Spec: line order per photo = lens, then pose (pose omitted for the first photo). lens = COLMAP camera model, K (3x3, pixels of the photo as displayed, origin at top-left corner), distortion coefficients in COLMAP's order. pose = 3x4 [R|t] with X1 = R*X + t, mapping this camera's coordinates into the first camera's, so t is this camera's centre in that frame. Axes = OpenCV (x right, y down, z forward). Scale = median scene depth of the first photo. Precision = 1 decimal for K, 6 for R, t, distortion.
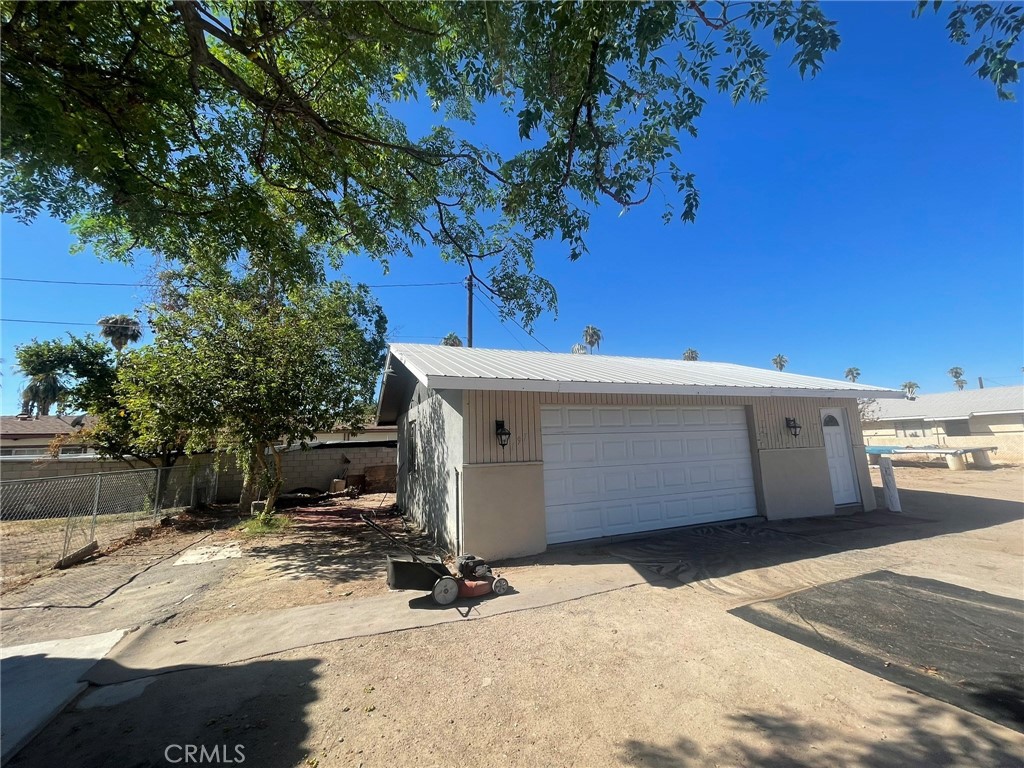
lens RADIAL K [[414.6, 0, 512.9], [0, 414.6, 381.0], [0, 0, 1]] dist [-0.004571, 0.001634]
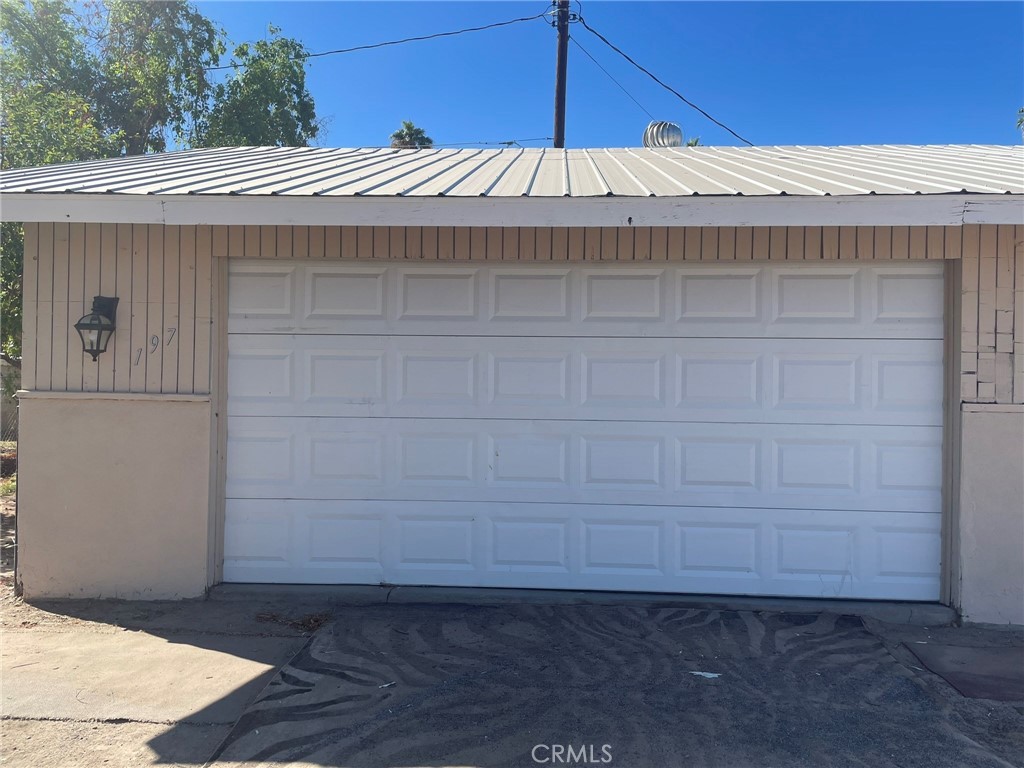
lens RADIAL K [[777.1, 0, 518.0], [0, 777.1, 378.6], [0, 0, 1]] dist [0.045974, -0.005078]
pose [[0.902674, 0.047667, -0.427678, 0.661243], [0.025086, 0.986327, 0.162879, 0.052261], [0.429594, -0.157756, 0.889136, 0.402783]]
